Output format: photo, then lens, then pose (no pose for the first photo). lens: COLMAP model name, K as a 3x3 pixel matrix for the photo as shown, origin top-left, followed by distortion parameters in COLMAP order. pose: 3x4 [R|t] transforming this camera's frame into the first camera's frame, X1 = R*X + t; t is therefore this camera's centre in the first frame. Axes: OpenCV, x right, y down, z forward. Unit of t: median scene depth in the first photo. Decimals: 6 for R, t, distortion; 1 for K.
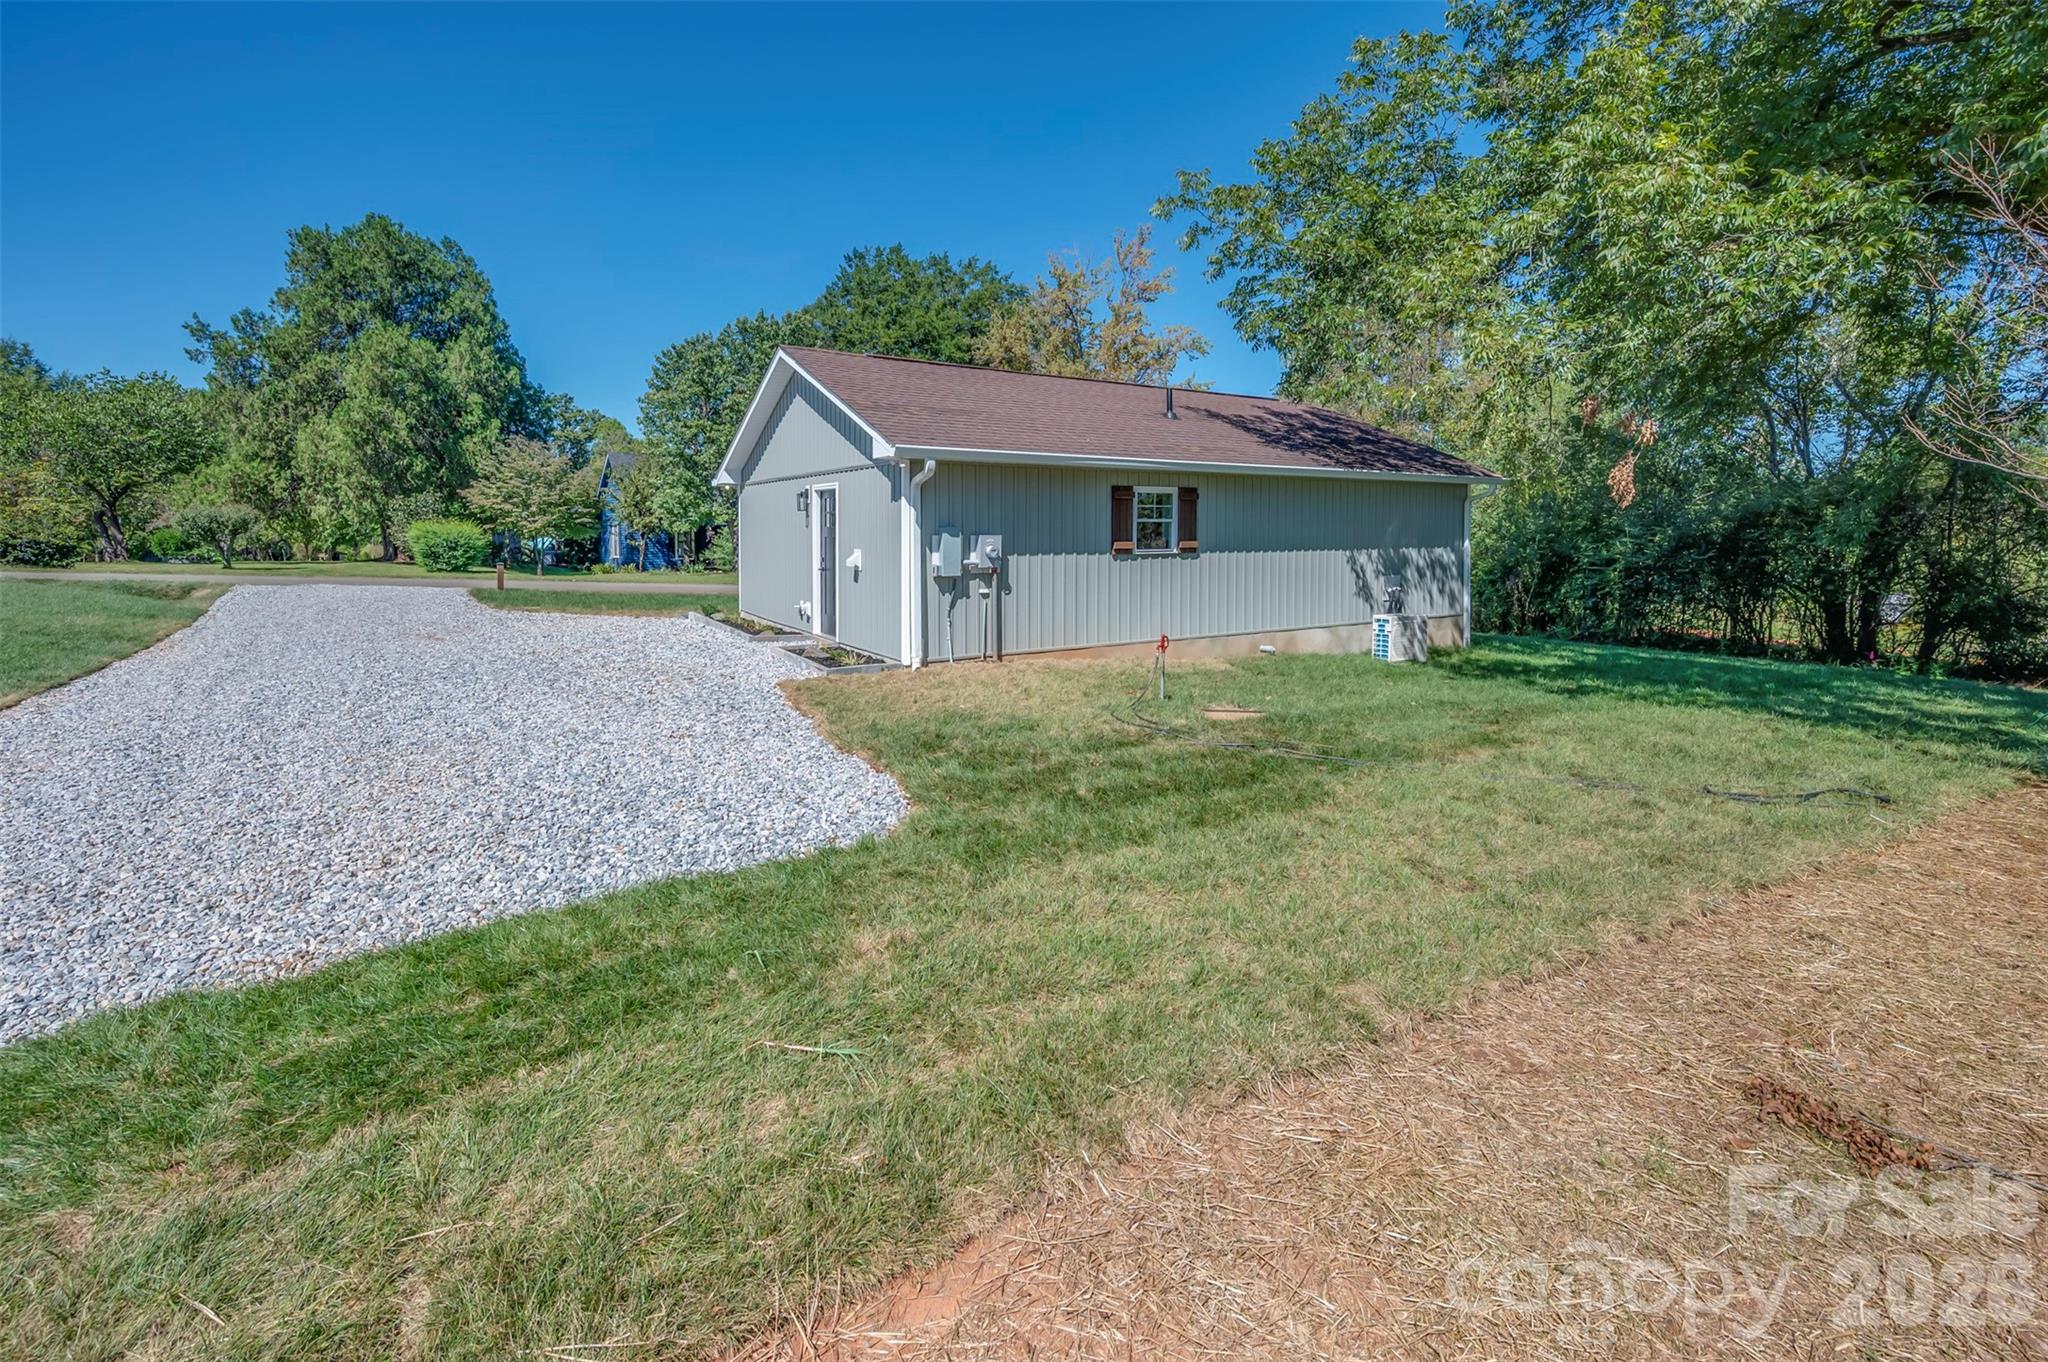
lens RADIAL K [[914.3, 0, 1025.9], [0, 914.3, 599.3], [0, 0, 1]] dist [-0.001305, -0.000358]
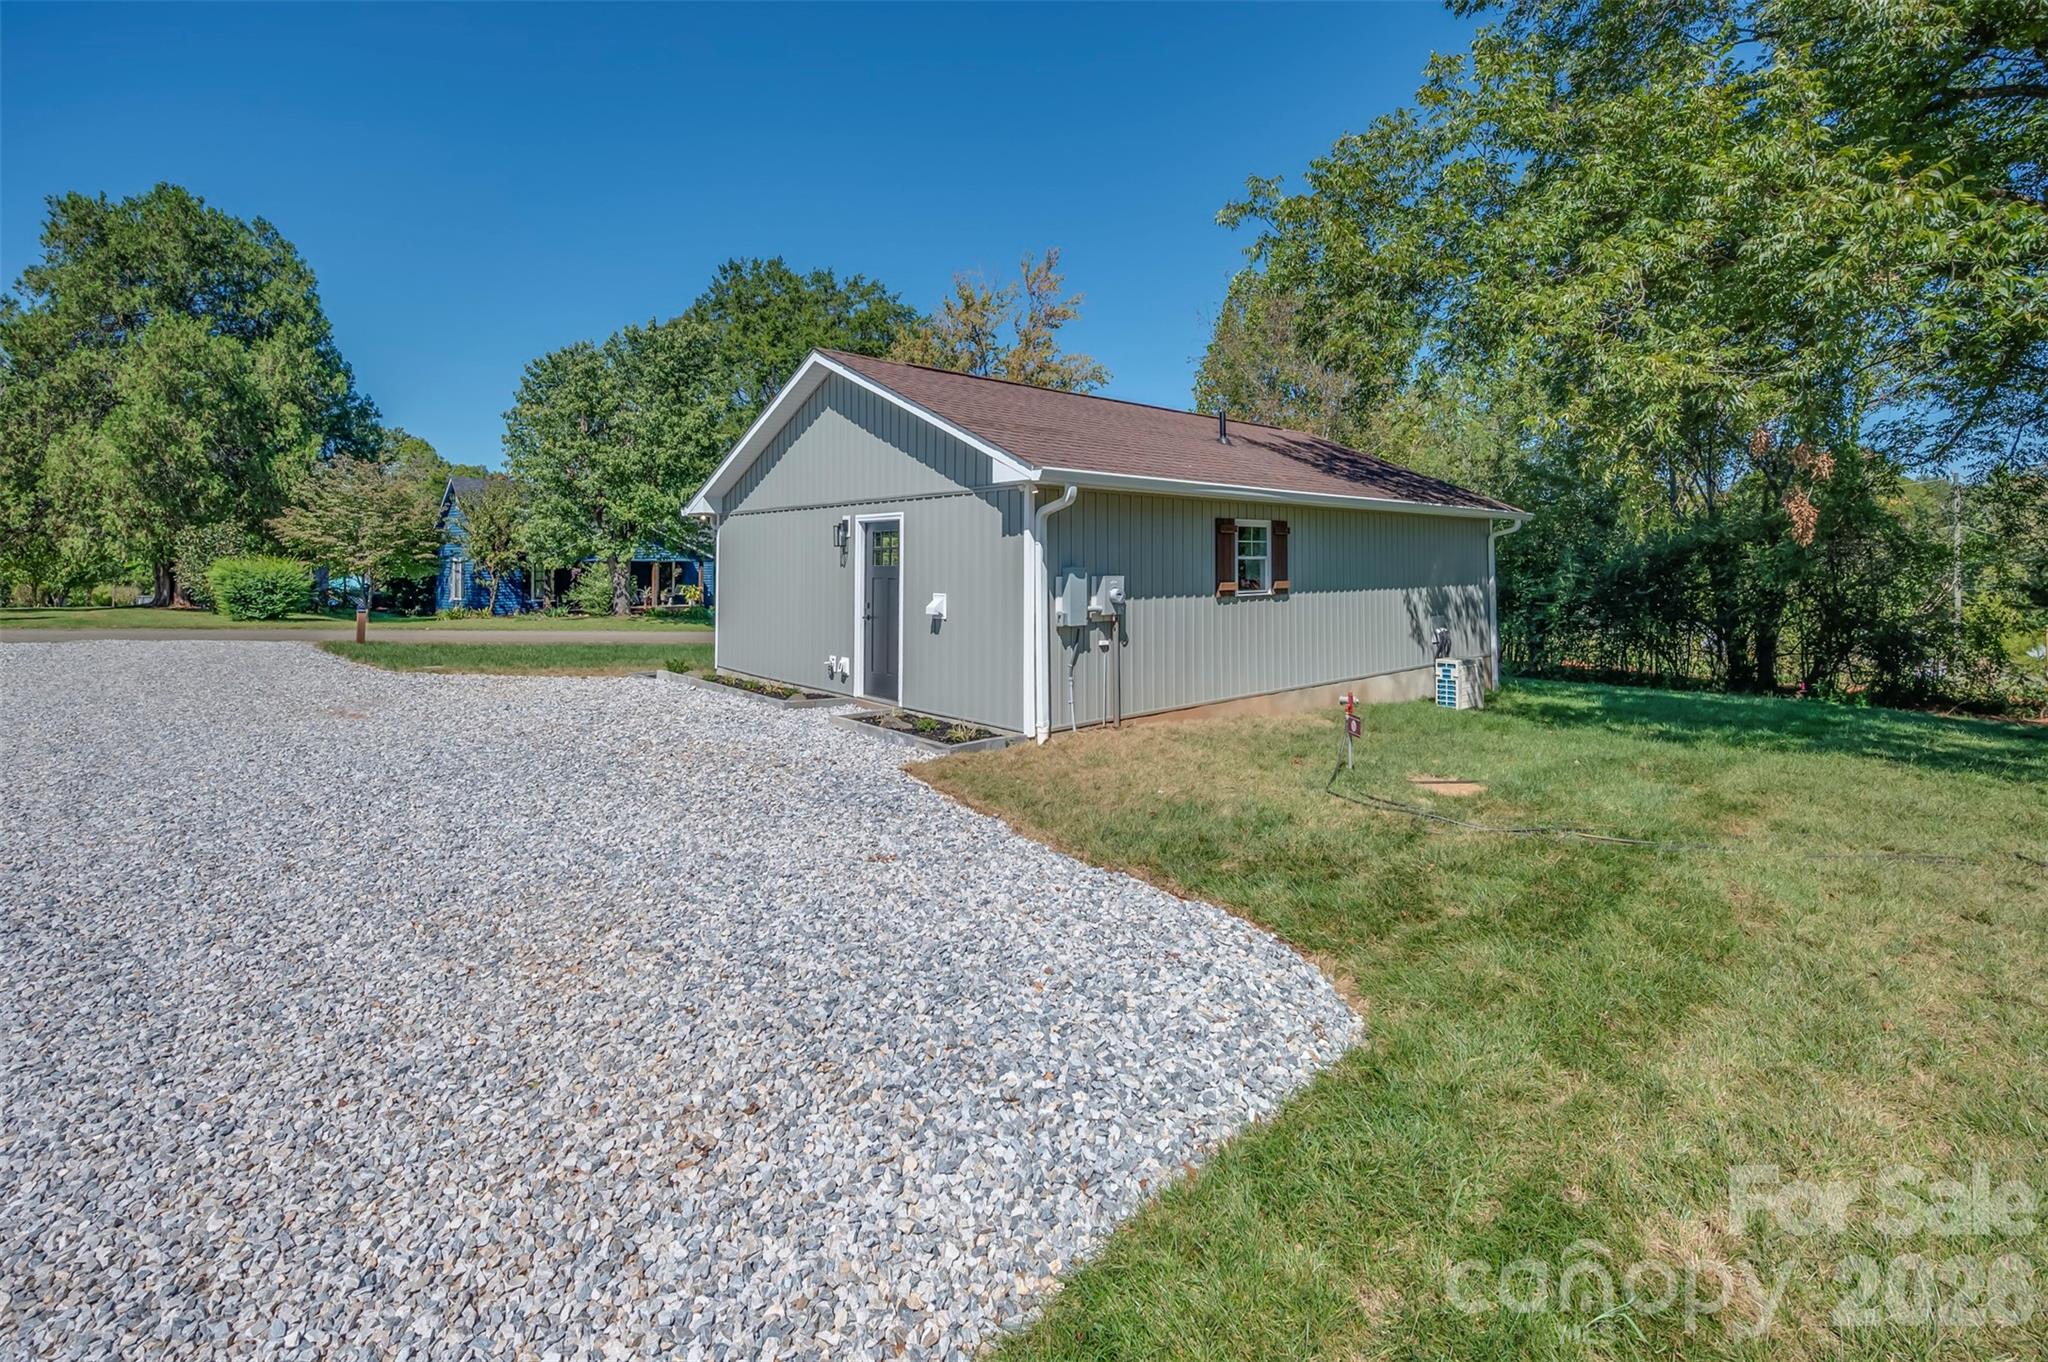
lens RADIAL K [[960.4, 0, 1023.7], [0, 960.4, 565.4], [0, 0, 1]] dist [0.000352, 0.001235]
pose [[0.986981, -0.002264, 0.160819, -0.097787], [0.014270, 0.997190, -0.073540, -0.006030], [-0.160201, 0.074877, 0.984240, 0.053837]]
